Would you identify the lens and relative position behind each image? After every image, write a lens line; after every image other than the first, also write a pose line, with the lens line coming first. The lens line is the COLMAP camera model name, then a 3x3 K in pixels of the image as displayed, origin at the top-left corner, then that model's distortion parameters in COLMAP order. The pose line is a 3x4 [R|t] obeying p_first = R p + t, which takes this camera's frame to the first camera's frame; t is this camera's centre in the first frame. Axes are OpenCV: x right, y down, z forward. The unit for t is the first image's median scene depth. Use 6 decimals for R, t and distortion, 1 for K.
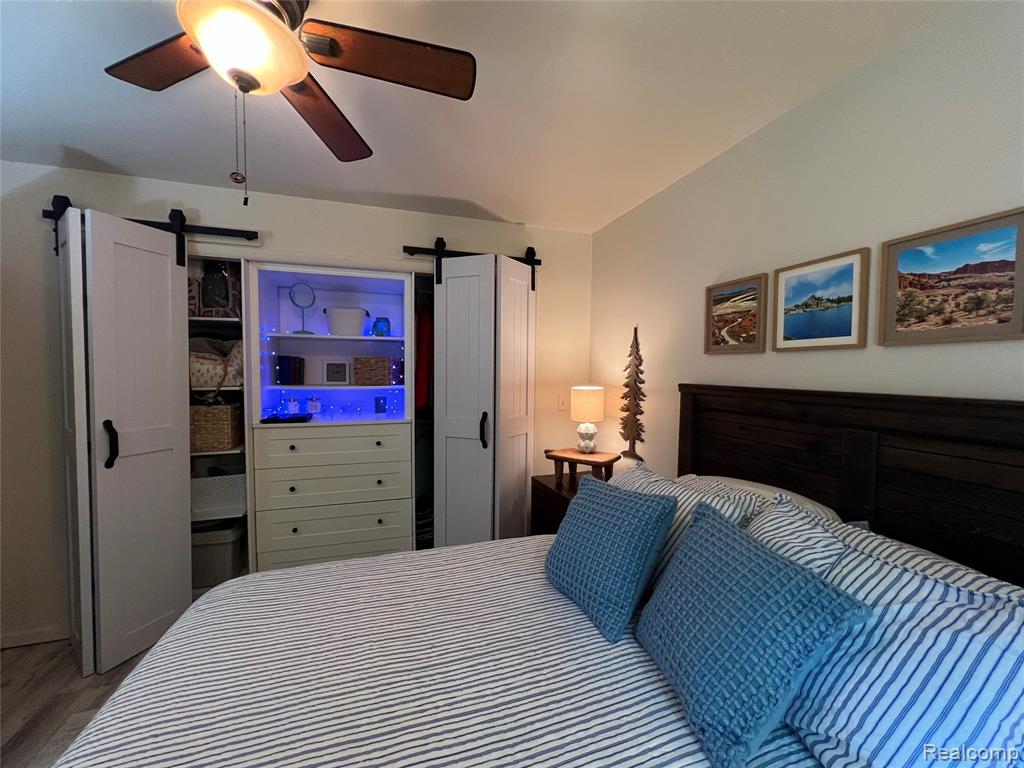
lens RADIAL K [[411.0, 0, 515.4], [0, 411.0, 386.7], [0, 0, 1]] dist [-0.002379, 0.000140]
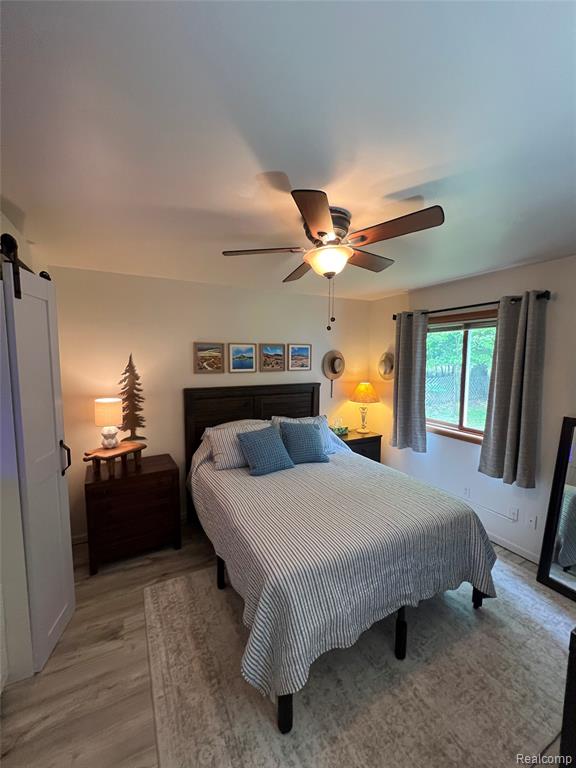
lens RADIAL K [[308.2, 0, 285.6], [0, 308.2, 385.4], [0, 0, 1]] dist [-0.002379, 0.000140]
pose [[-0.141807, -0.087687, 0.986003, -1.265030], [0.043287, 0.994567, 0.094674, -0.159245], [-0.988947, 0.056107, -0.137241, 0.803636]]
